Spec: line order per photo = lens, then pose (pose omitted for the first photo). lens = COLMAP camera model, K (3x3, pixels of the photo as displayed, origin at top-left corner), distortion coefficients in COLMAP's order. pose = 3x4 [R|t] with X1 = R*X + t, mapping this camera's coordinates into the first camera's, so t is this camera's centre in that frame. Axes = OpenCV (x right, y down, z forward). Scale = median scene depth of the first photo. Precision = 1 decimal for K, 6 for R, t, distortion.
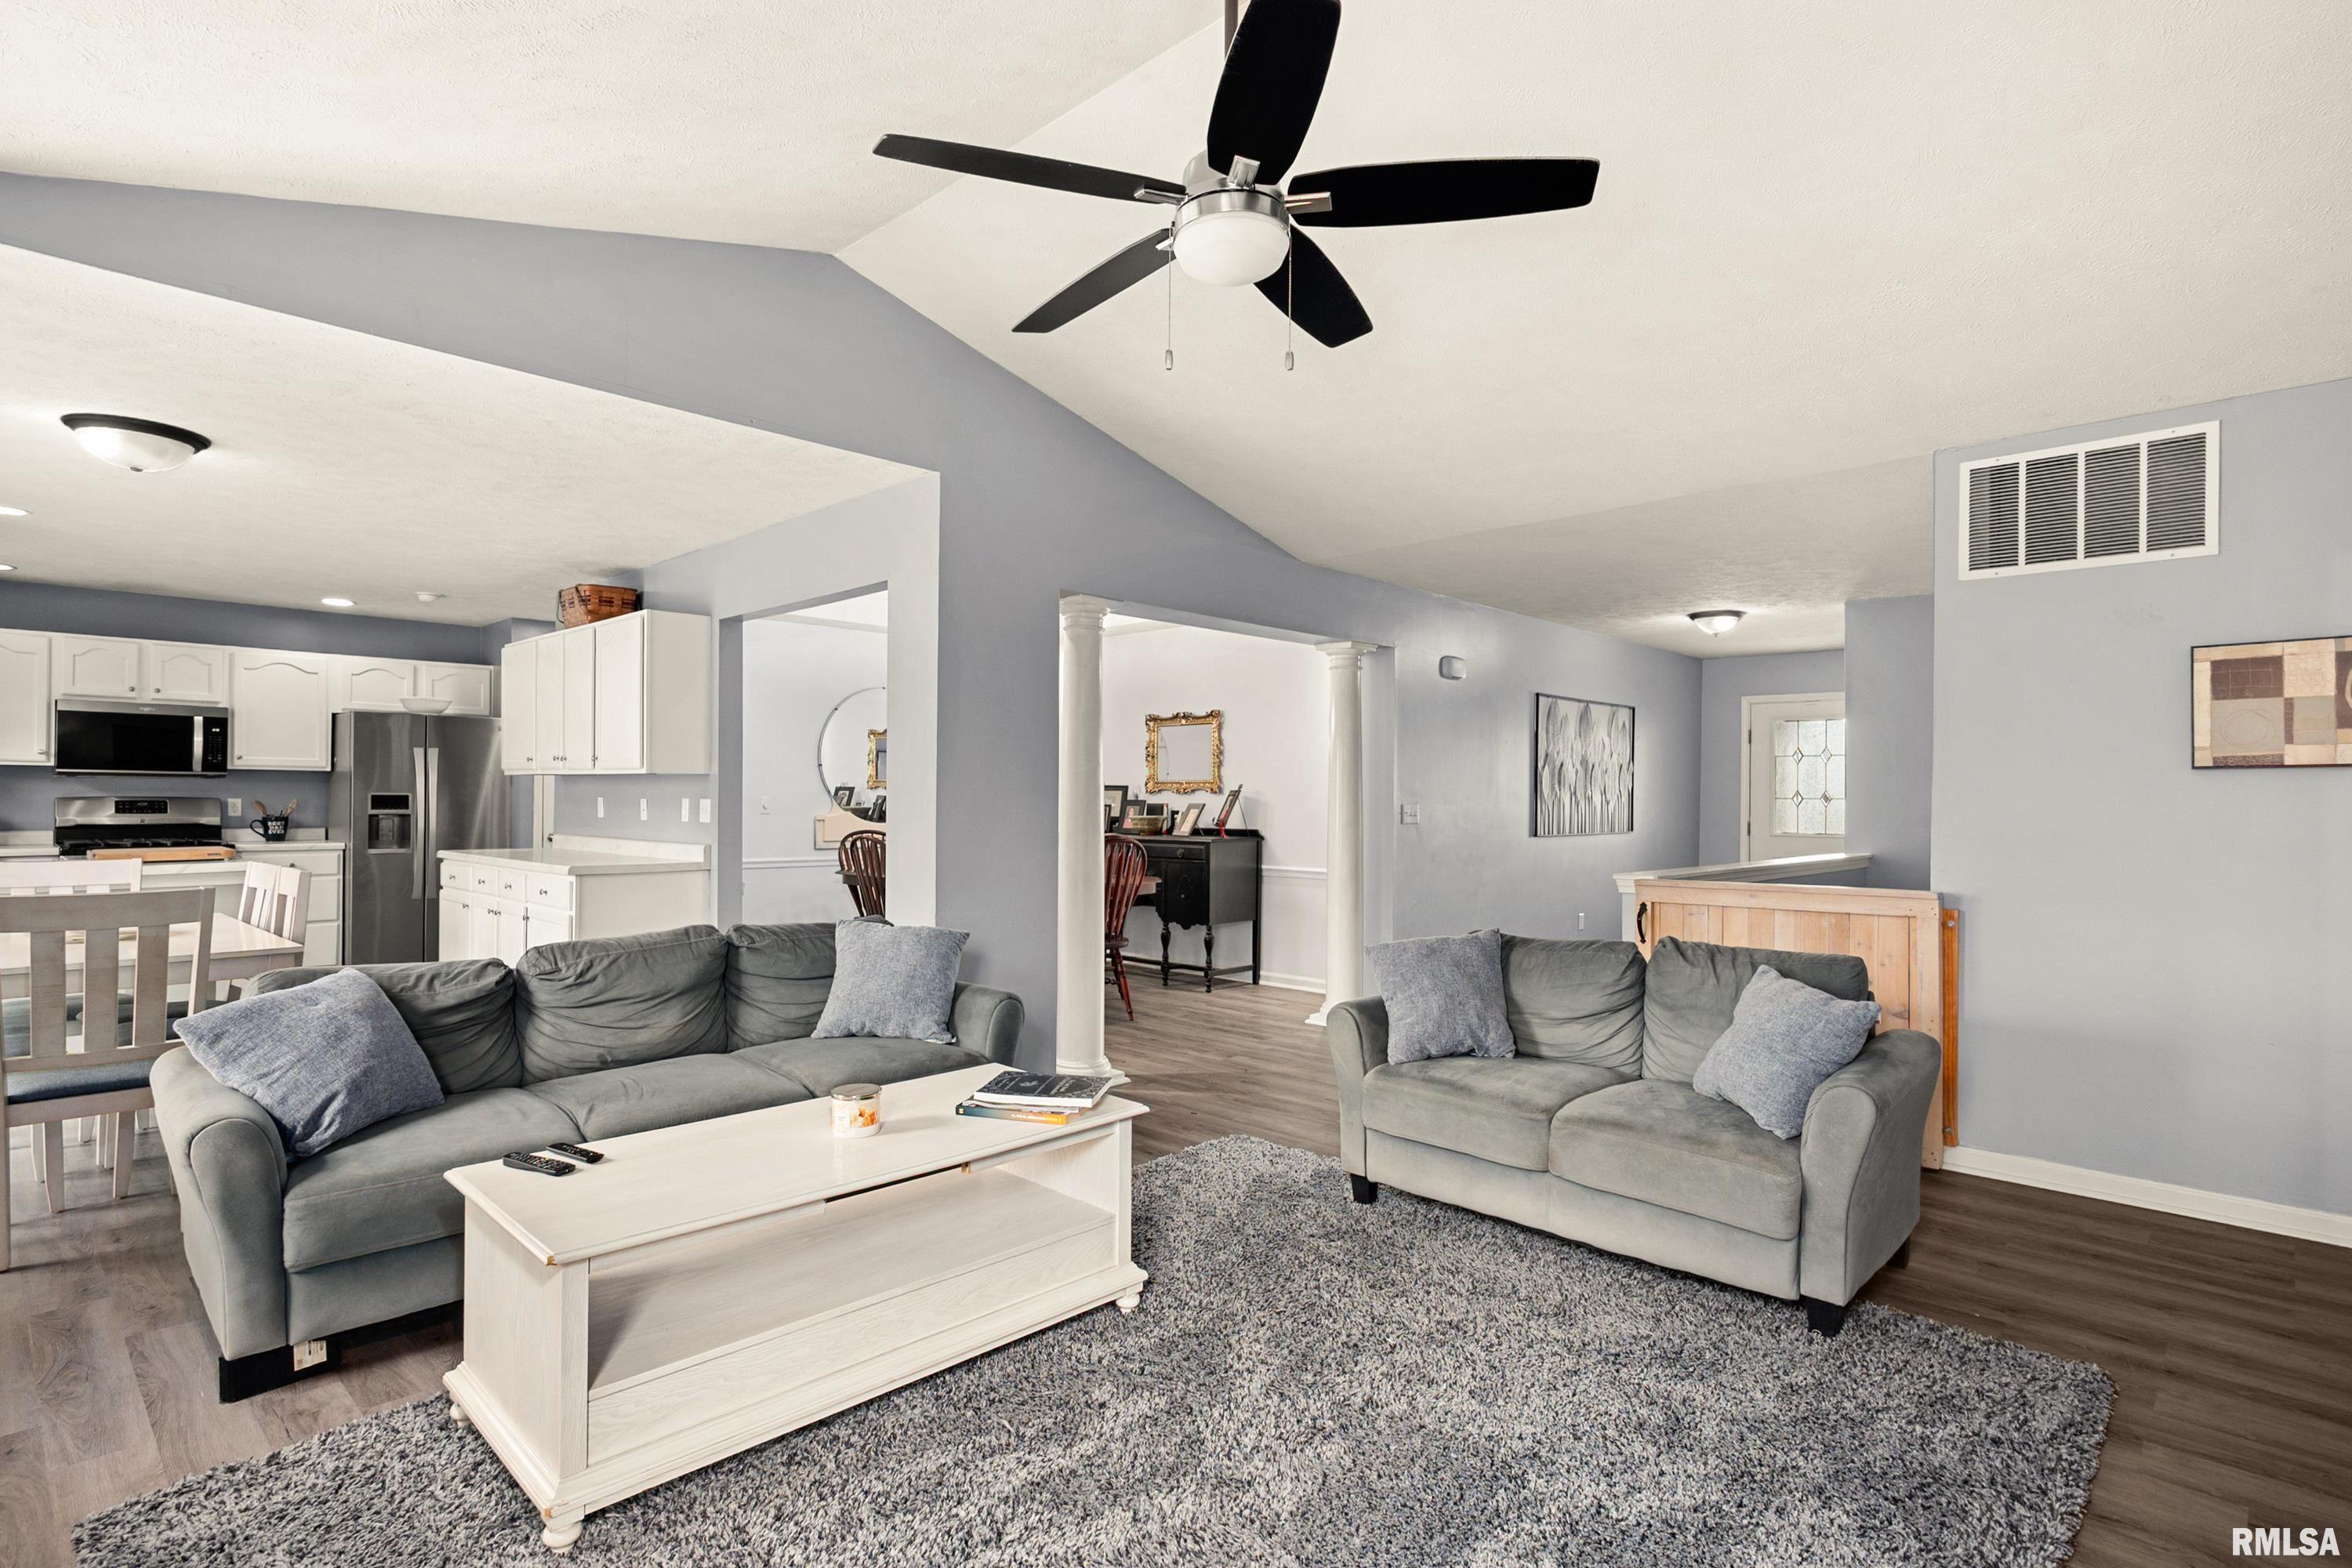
lens RADIAL K [[1173.2, 0, 1194.2], [0, 1173.2, 792.6], [0, 0, 1]] dist [-0.002073, 0.001883]
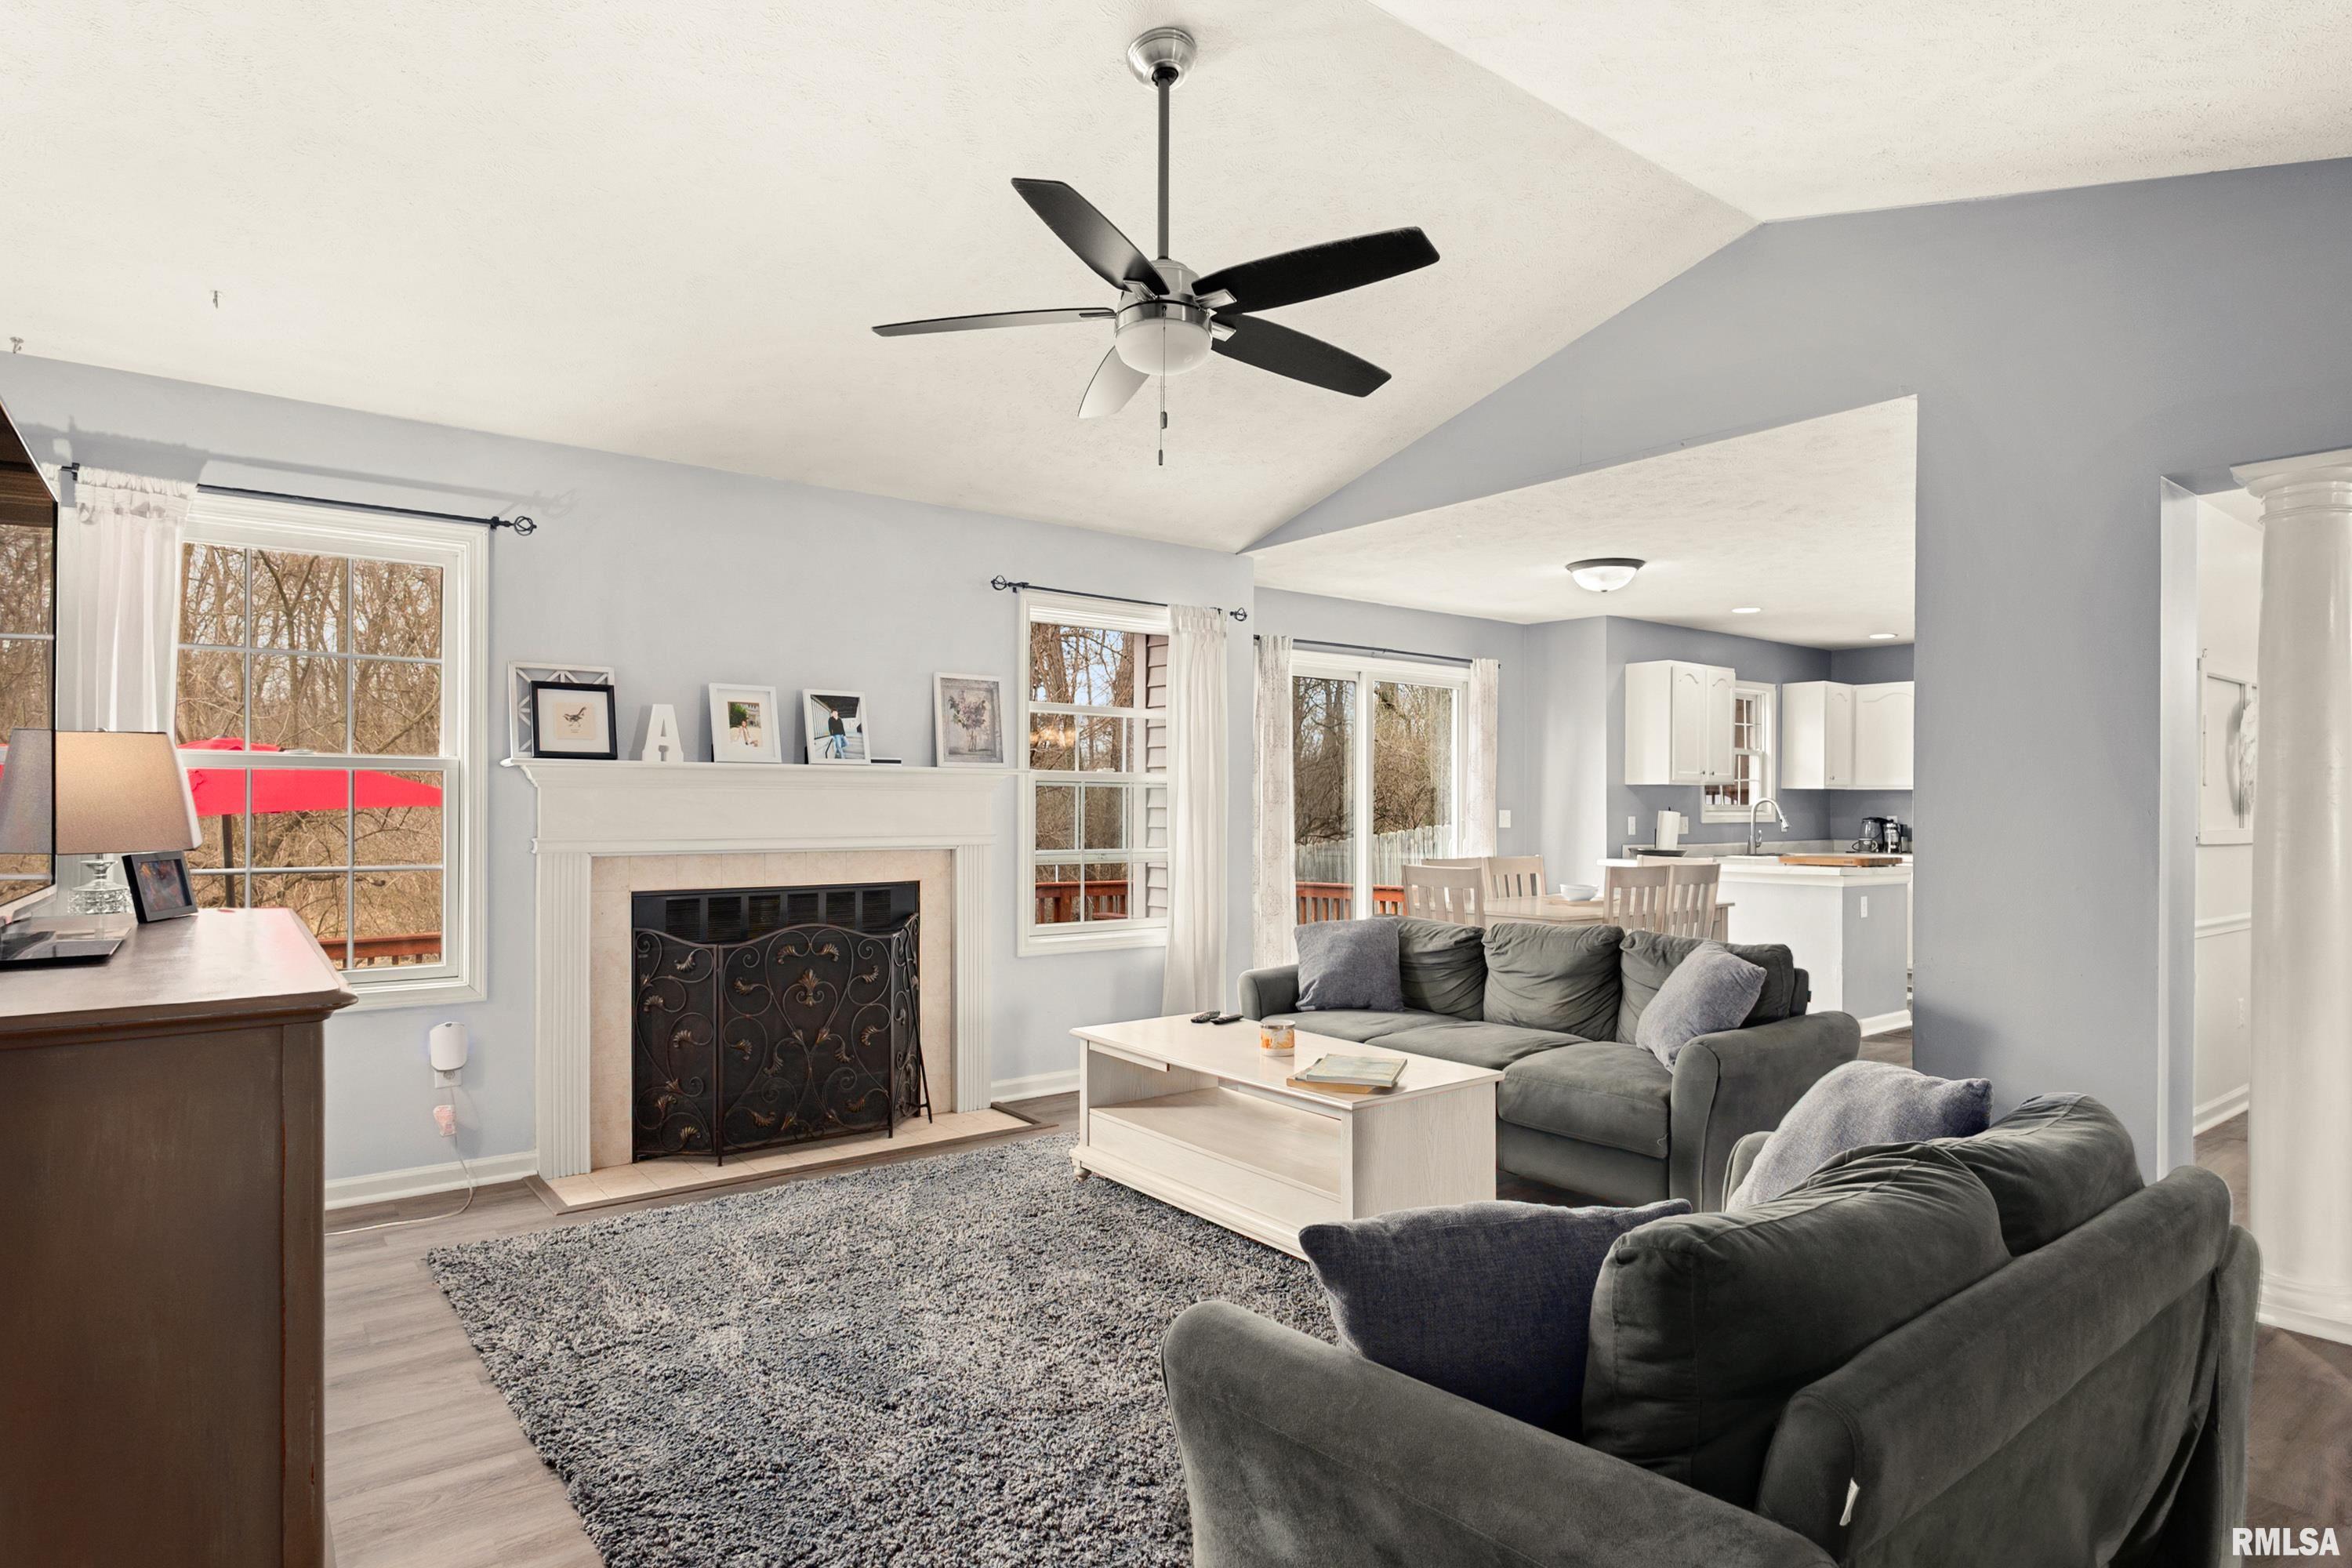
lens RADIAL K [[1277.5, 0, 1180.5], [0, 1277.5, 793.9], [0, 0, 1]] dist [-0.000415, 0.005465]
pose [[-0.152958, -0.014694, -0.988123, 0.424772], [-0.003831, 0.999891, -0.014276, 0.003393], [0.988225, 0.001602, -0.152998, 0.392953]]
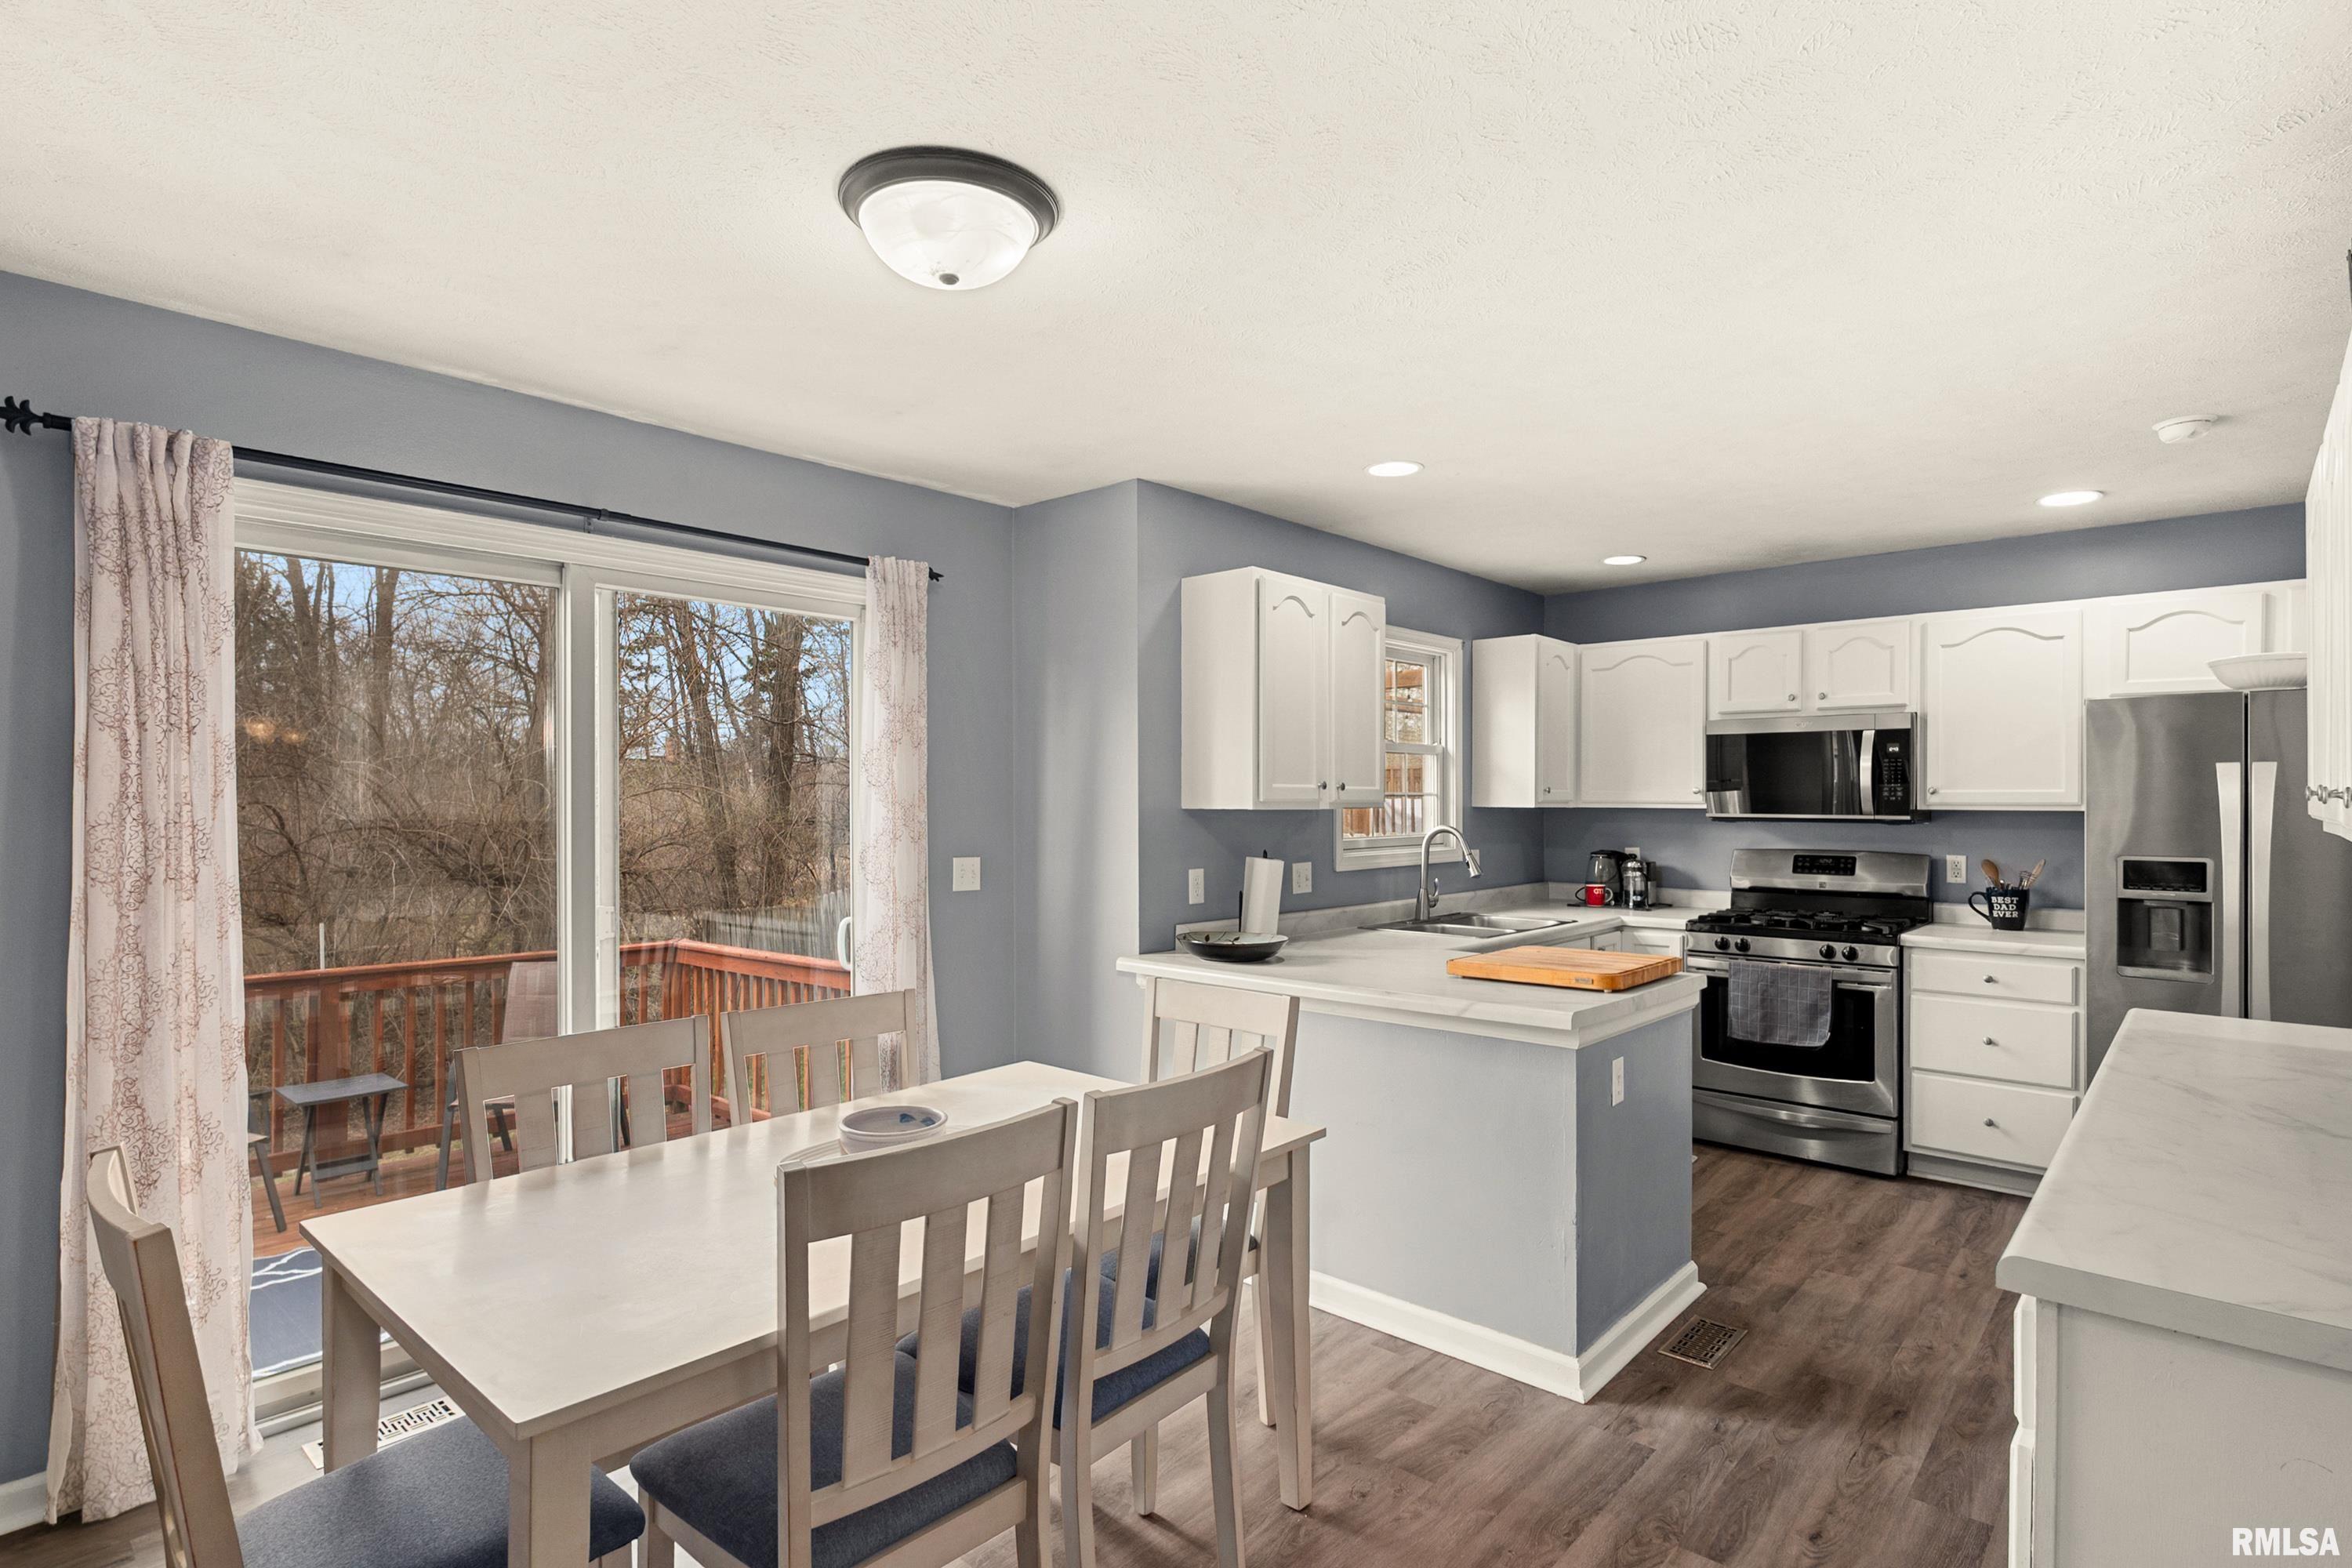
lens RADIAL K [[1173.2, 0, 1181.1], [0, 1173.2, 802.2], [0, 0, 1]] dist [-0.002073, 0.001883]
pose [[0.021956, -0.004418, -0.999749, -0.208172], [0.004214, 0.999982, -0.004327, -0.023269], [0.999750, -0.004118, 0.021974, 0.596168]]
